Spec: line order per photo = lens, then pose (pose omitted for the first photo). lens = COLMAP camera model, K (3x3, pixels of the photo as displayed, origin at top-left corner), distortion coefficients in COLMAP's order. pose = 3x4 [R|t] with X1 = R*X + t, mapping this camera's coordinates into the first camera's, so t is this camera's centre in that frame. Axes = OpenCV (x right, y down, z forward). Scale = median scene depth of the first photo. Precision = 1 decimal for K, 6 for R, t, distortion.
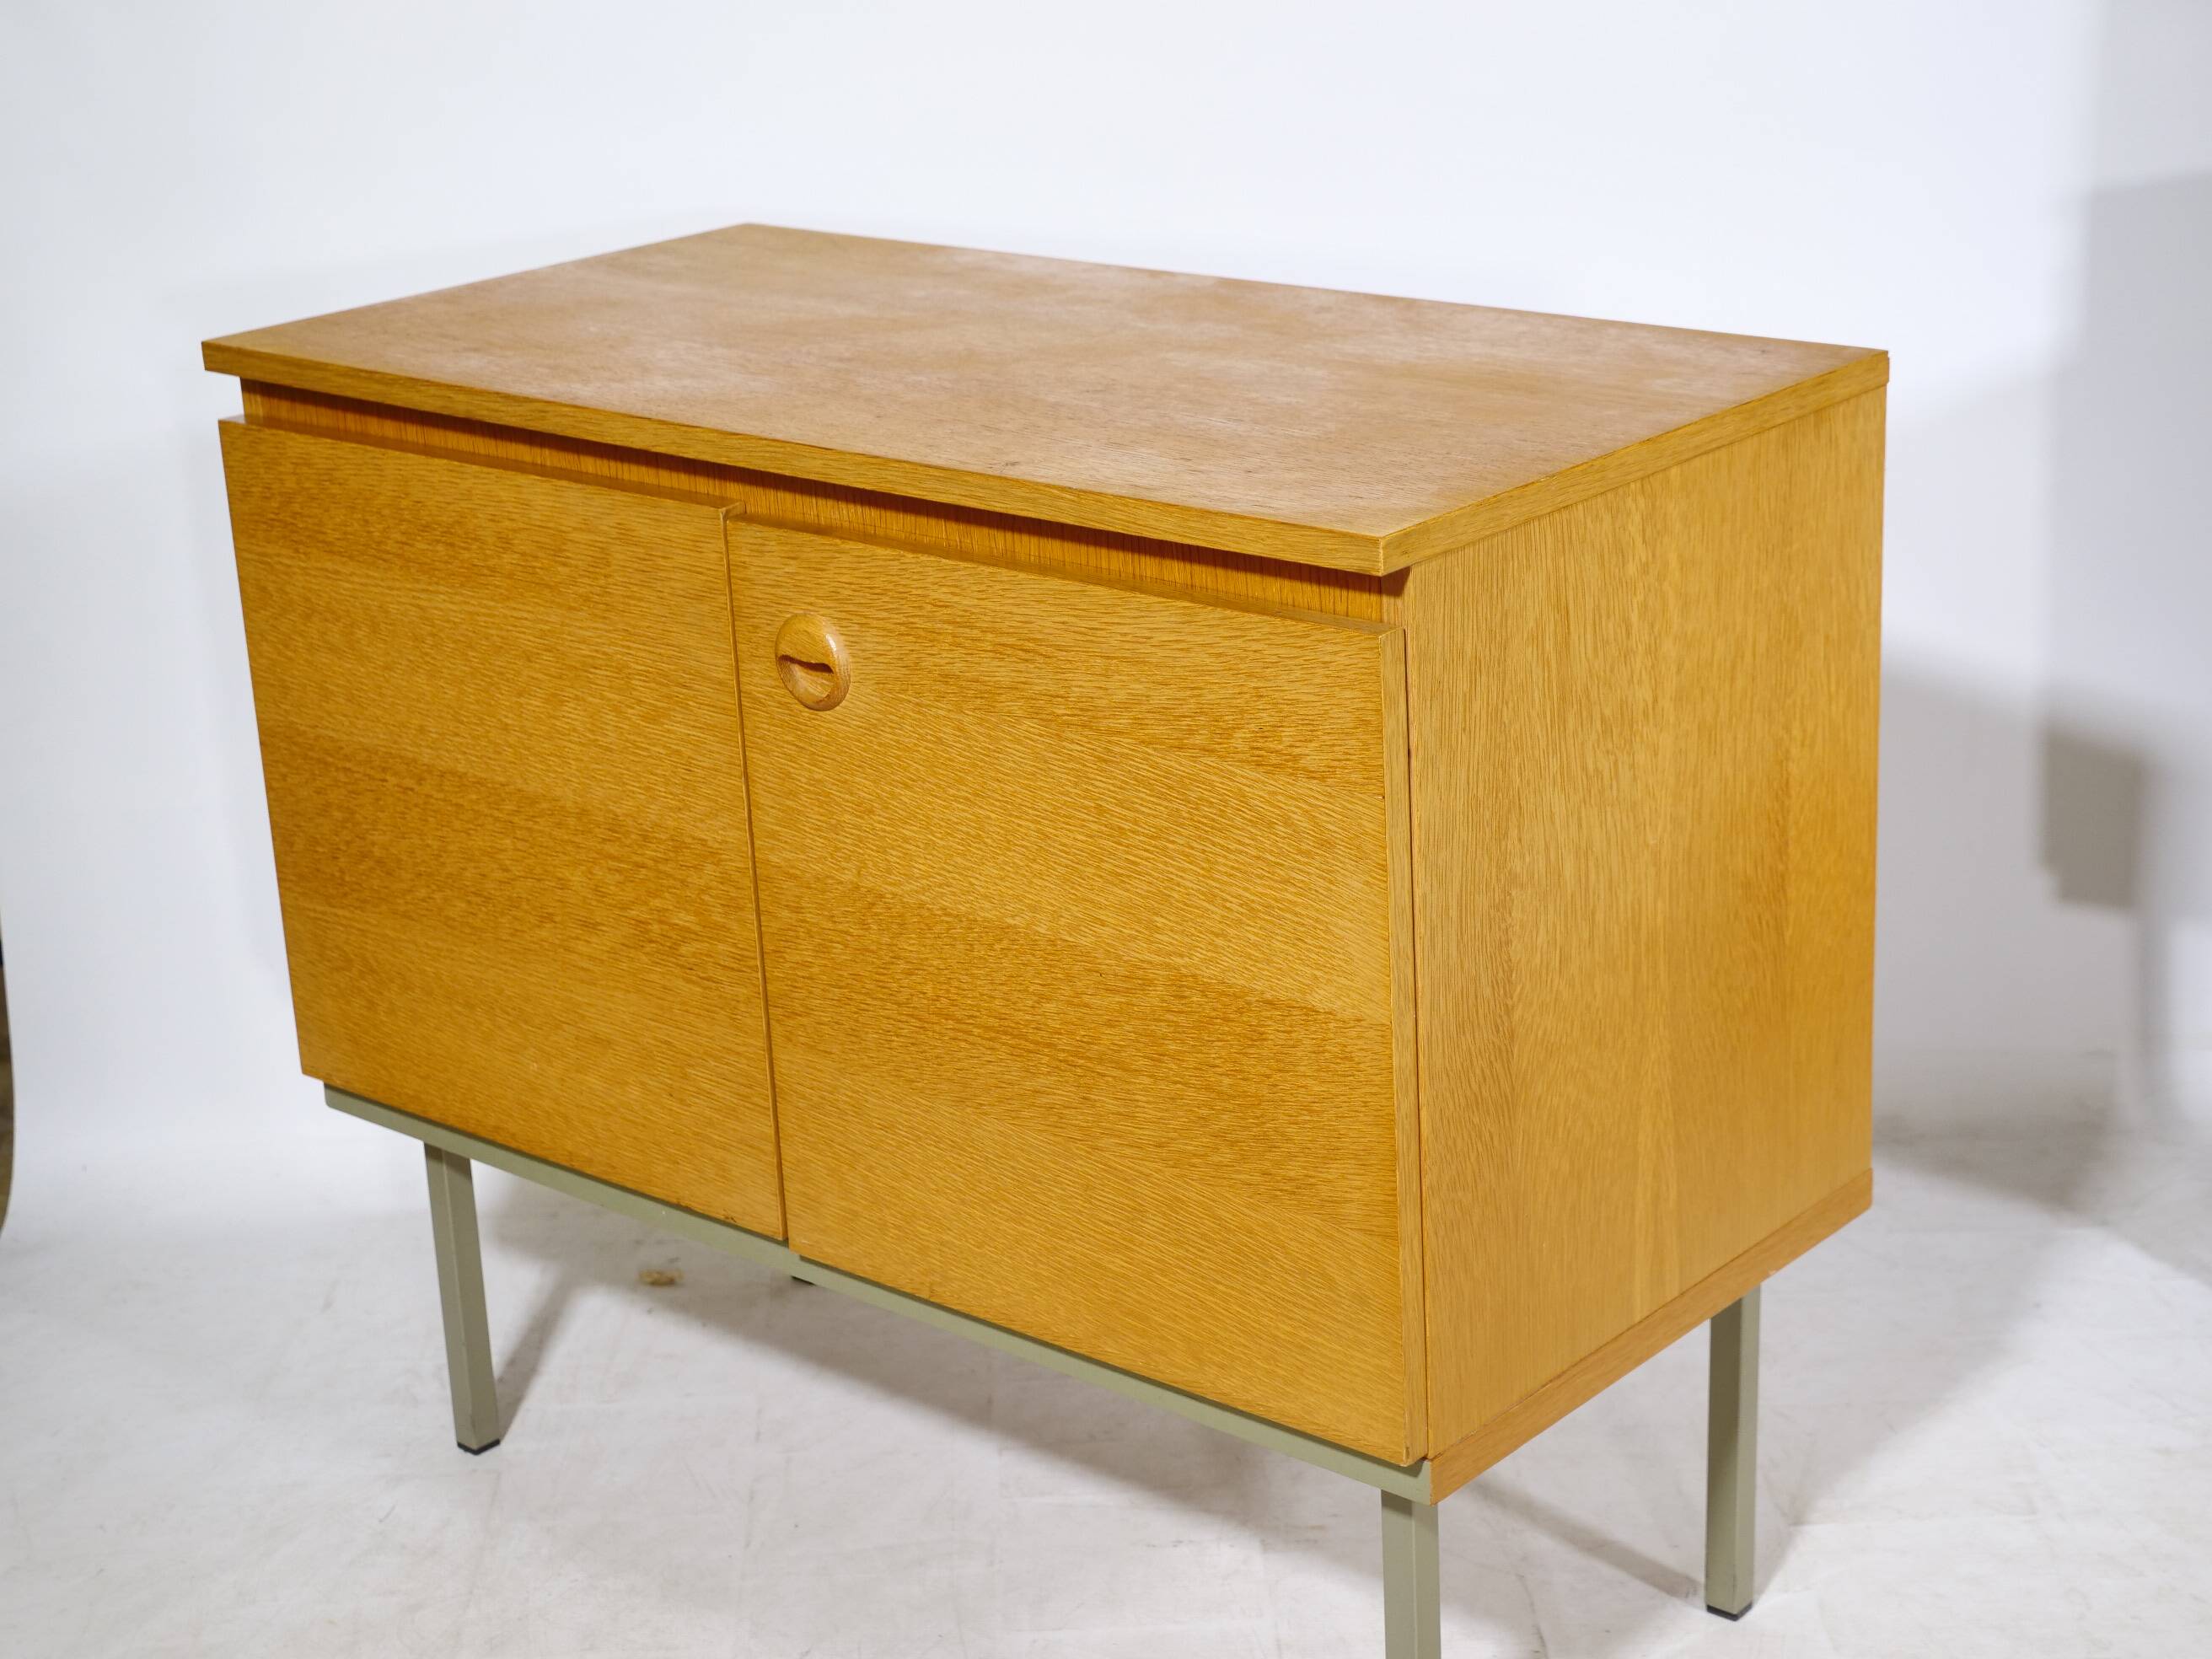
lens RADIAL K [[3751.3, 0, 1106.0], [0, 3751.3, 829.5], [0, 0, 1]] dist [0.023629, 0.218037]
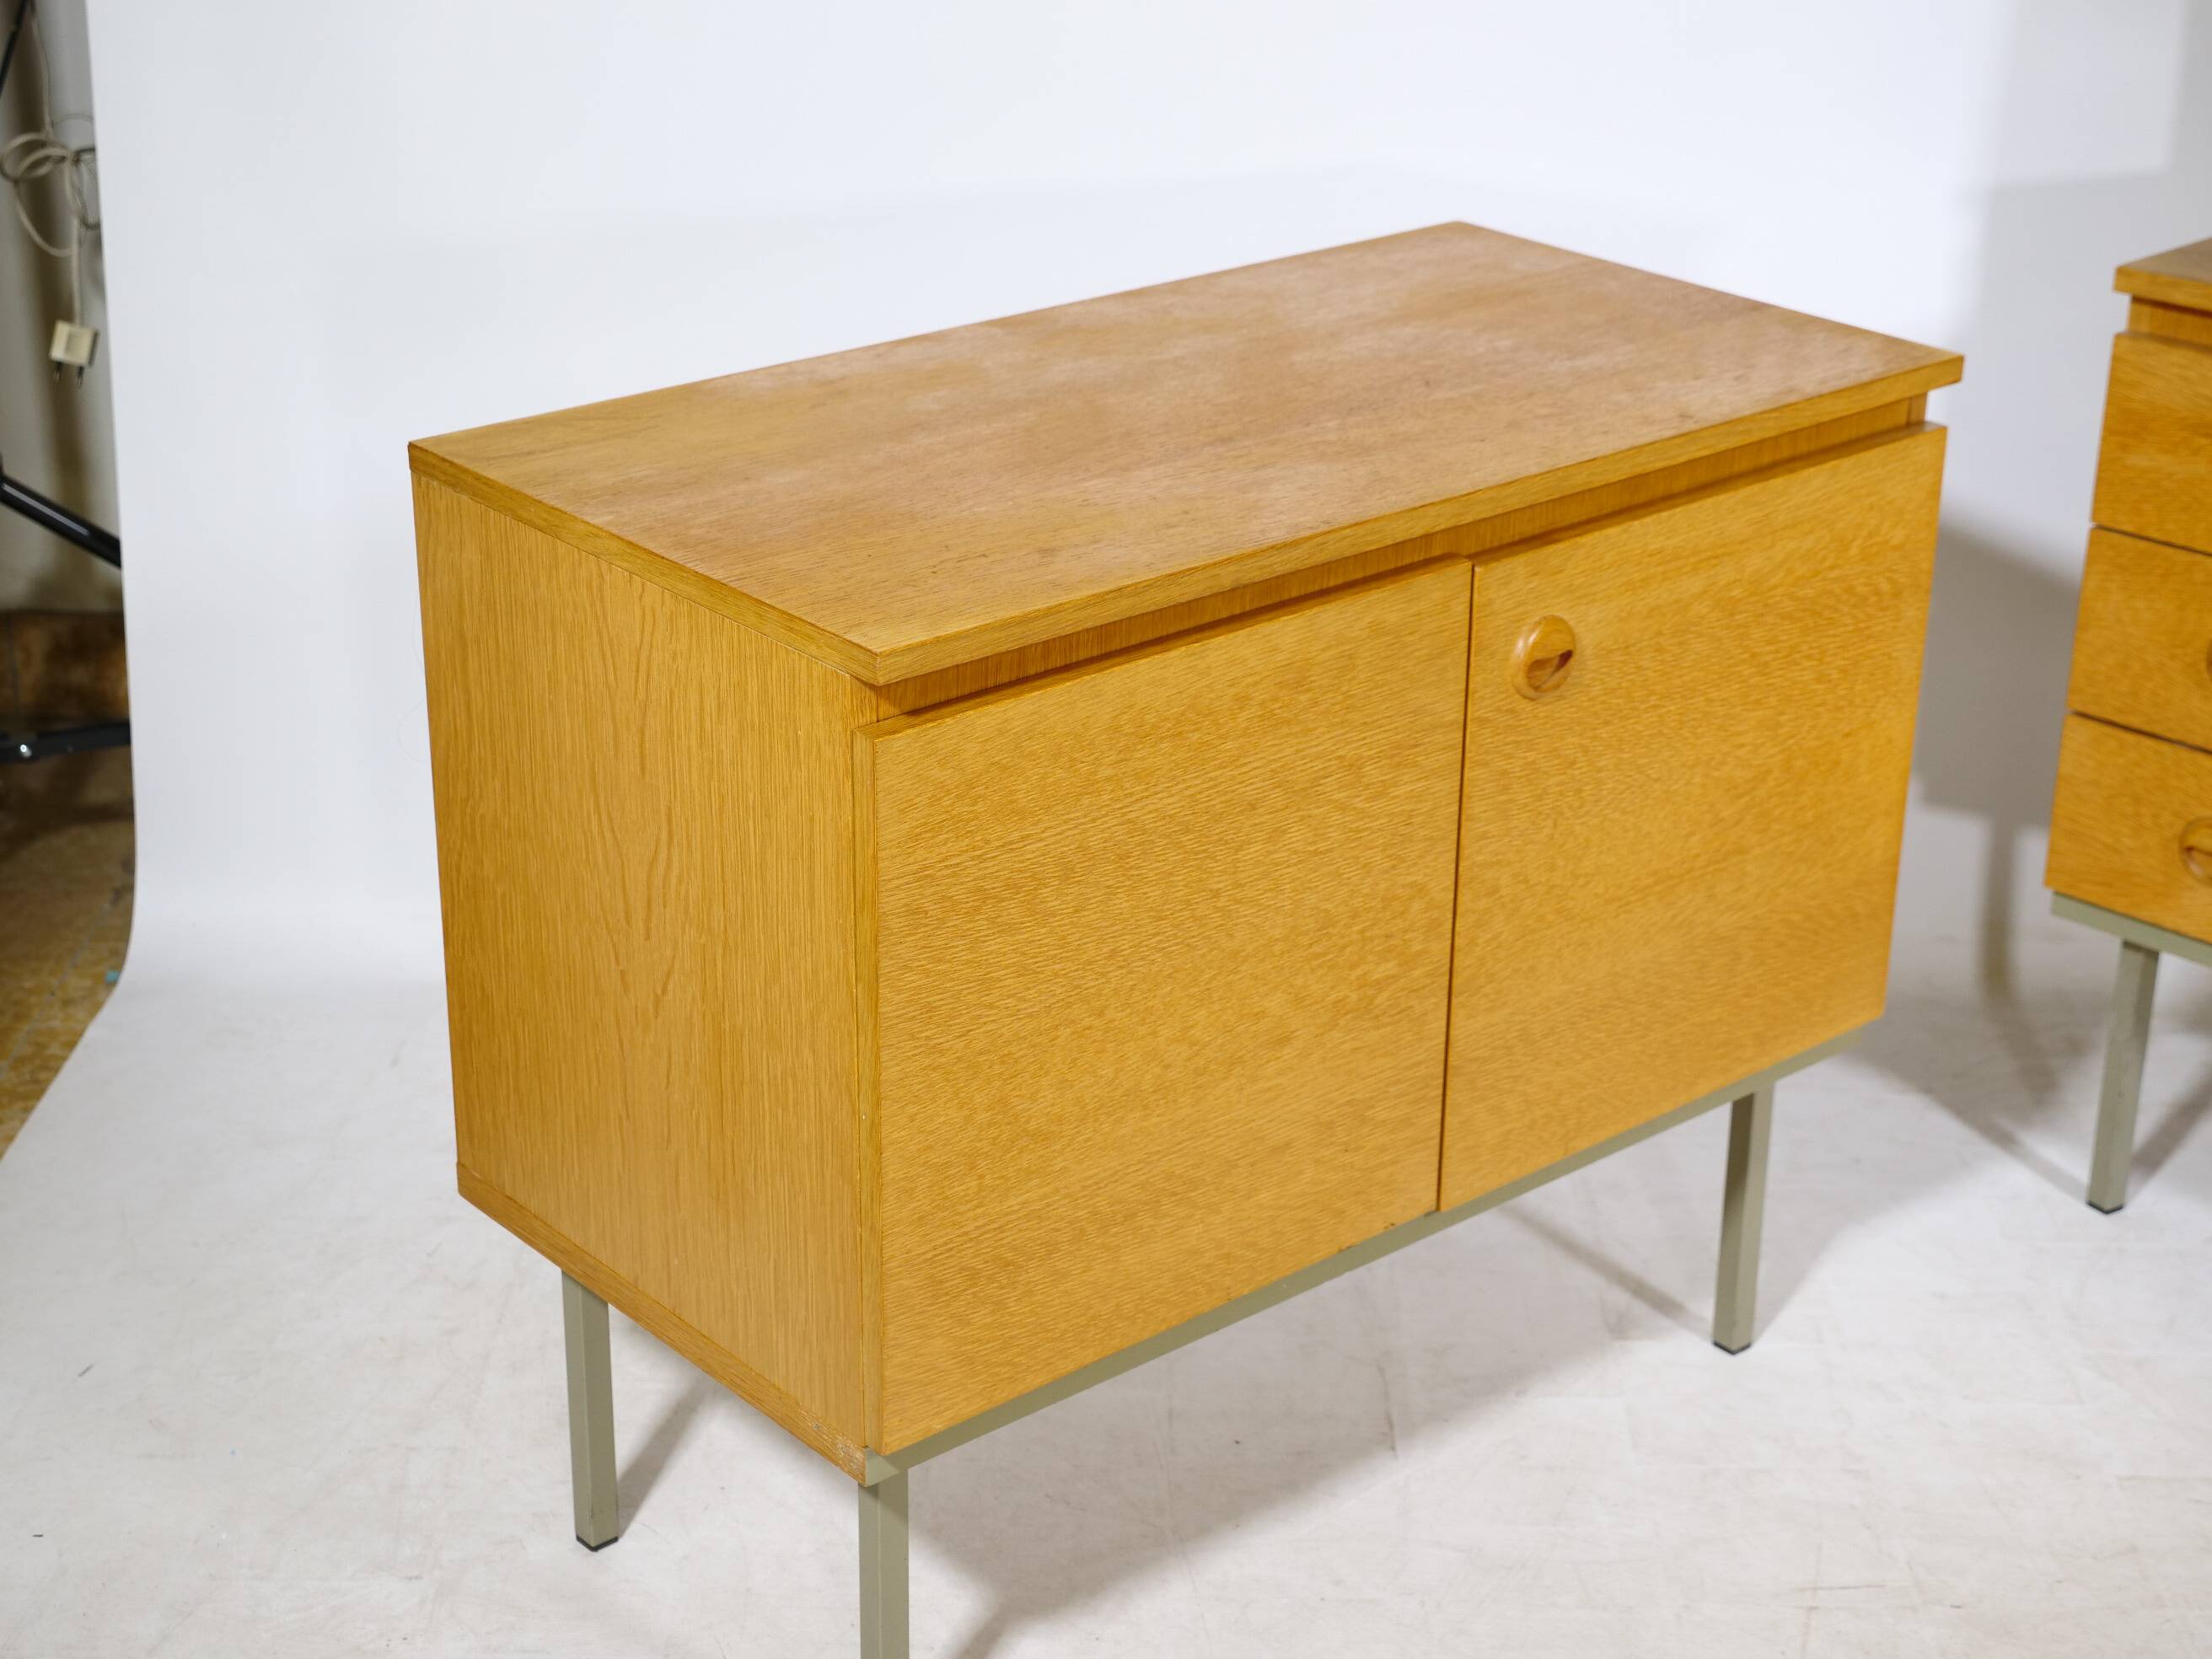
lens RADIAL K [[3621.0, 0, 1106.0], [0, 3621.0, 829.5], [0, 0, 1]] dist [0.018684, 0.181833]
pose [[0.155002, -0.350894, 0.923497, -1.090792], [0.303380, 0.906533, 0.293528, -0.347310], [-0.940178, 0.234673, 0.246969, 0.841101]]
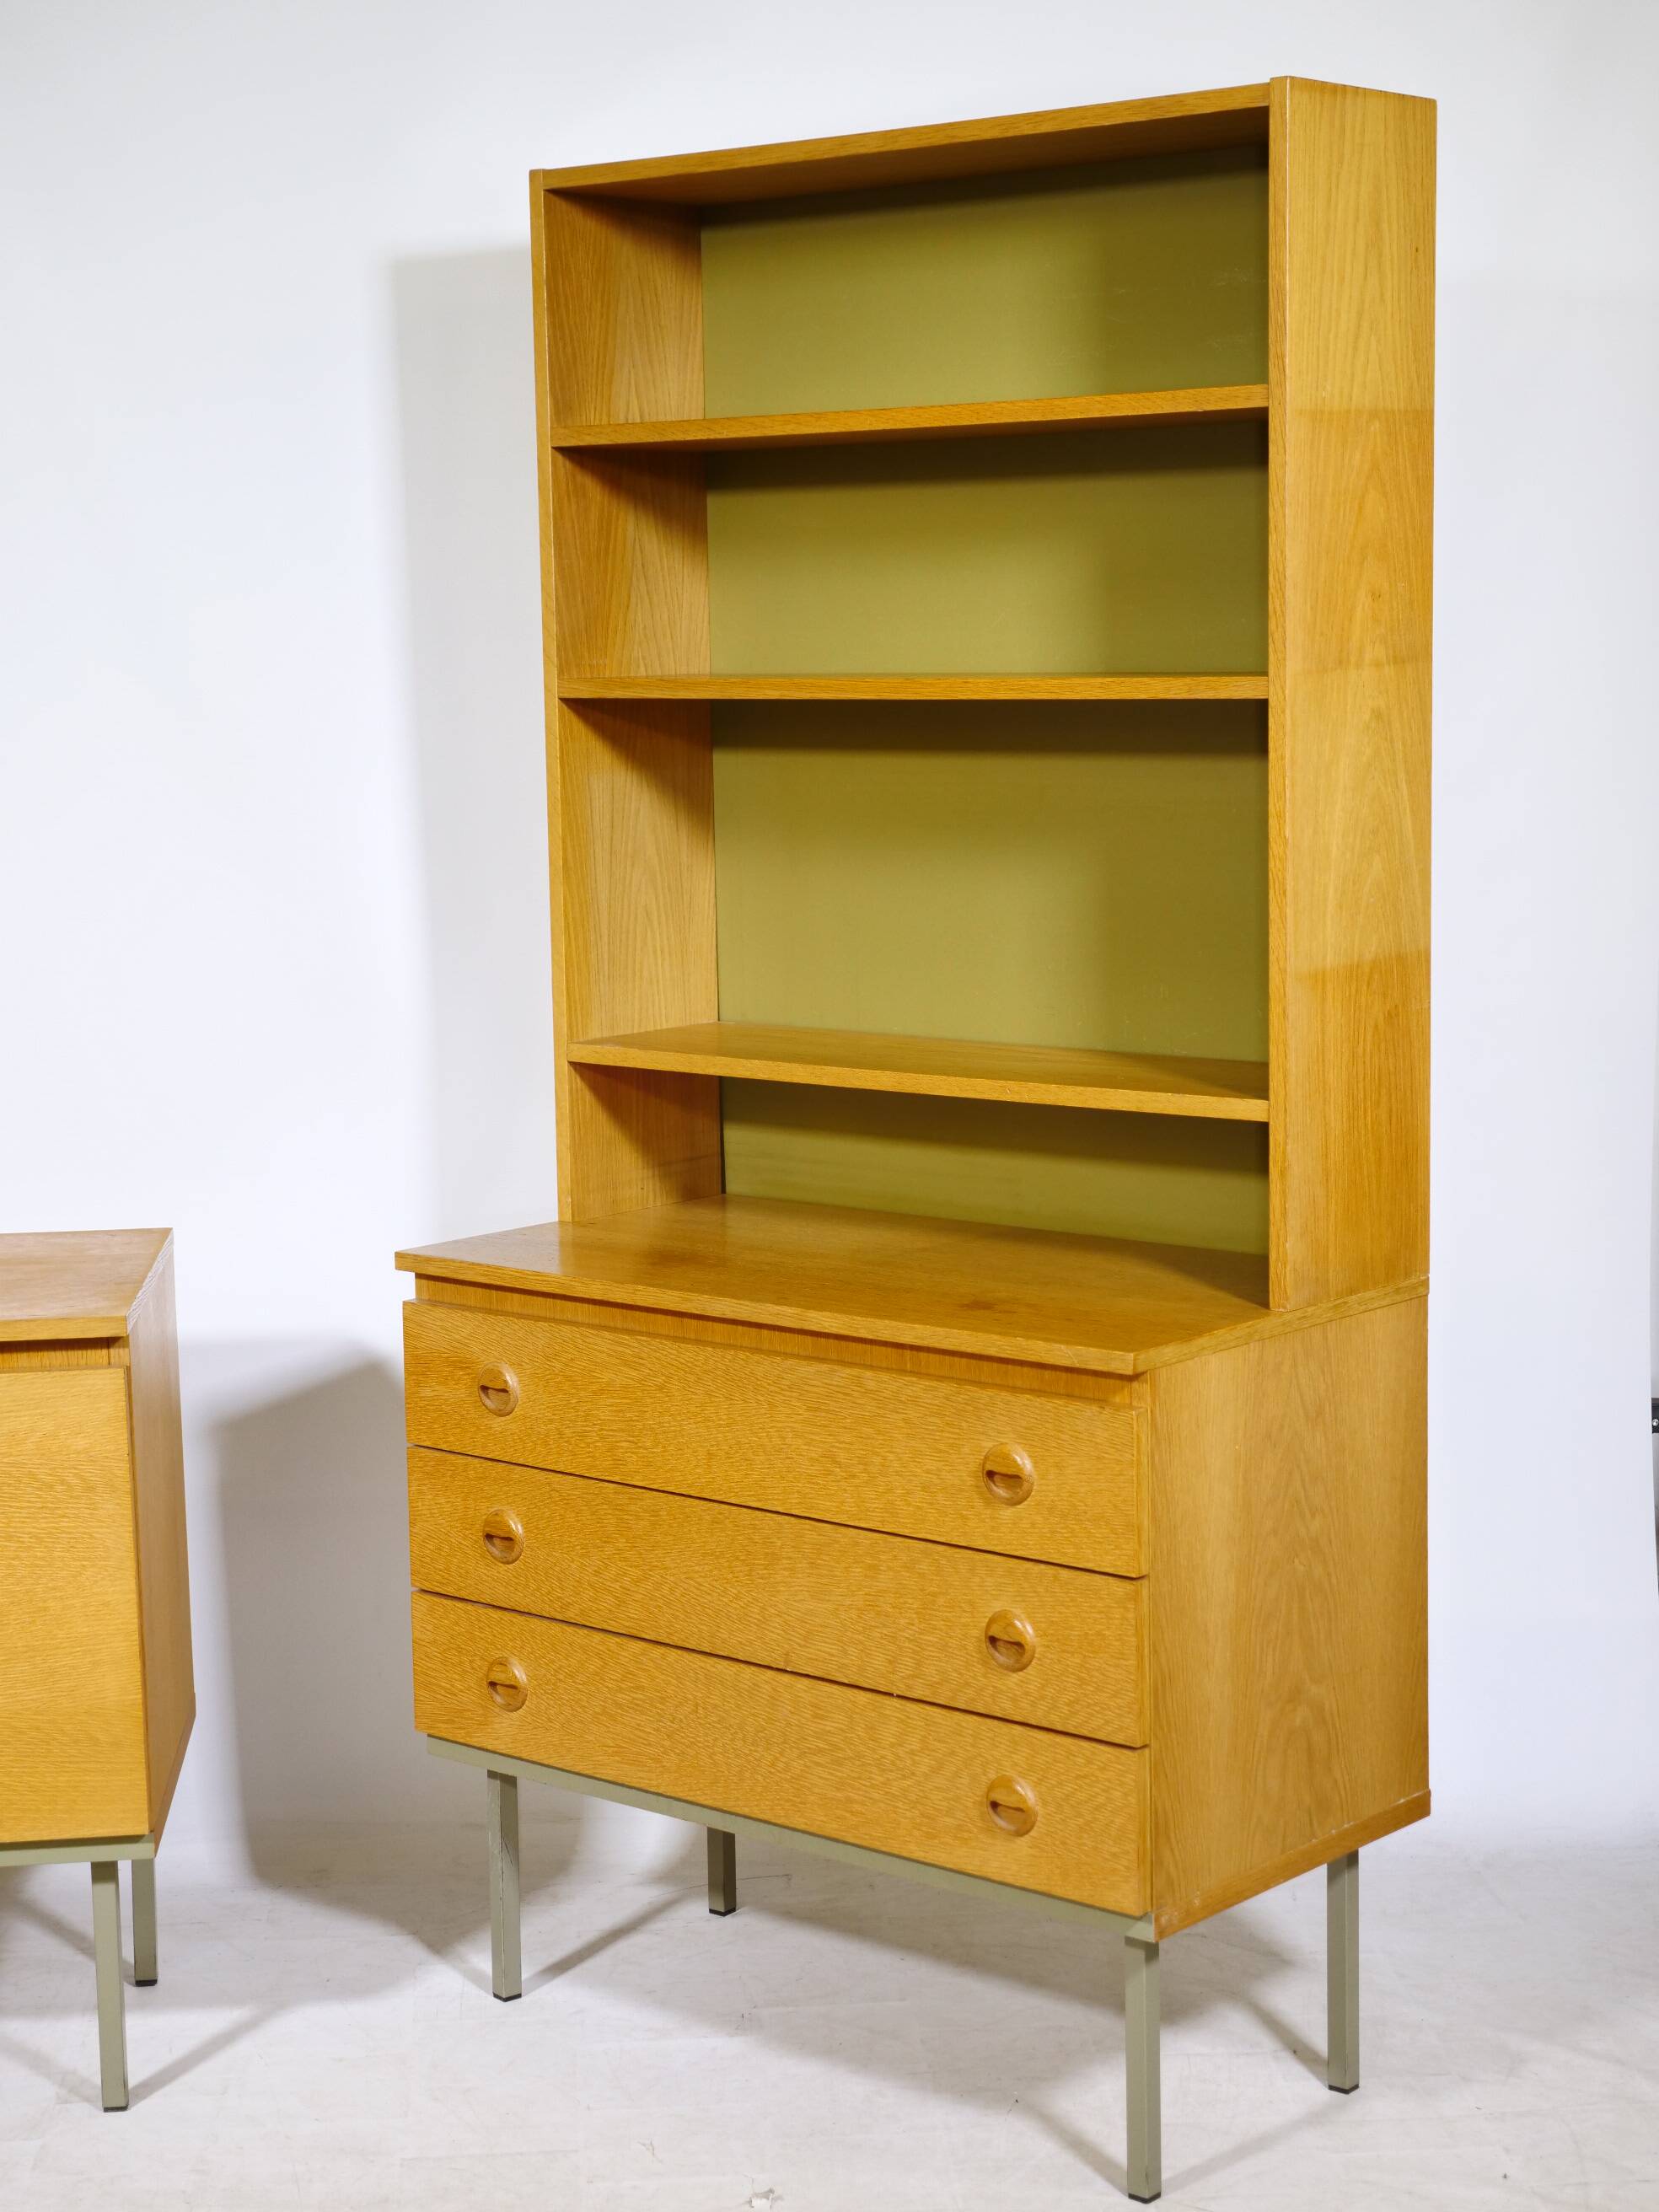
lens RADIAL K [[3696.1, 0, 829.5], [0, 3696.1, 1106.0], [0, 0, 1]] dist [0.029302, 0.193300]
pose [[0.697296, -0.072964, 0.713060, -0.861868], [0.224033, 0.967151, -0.120117, 0.108043], [-0.680872, 0.243506, 0.690737, -0.501605]]
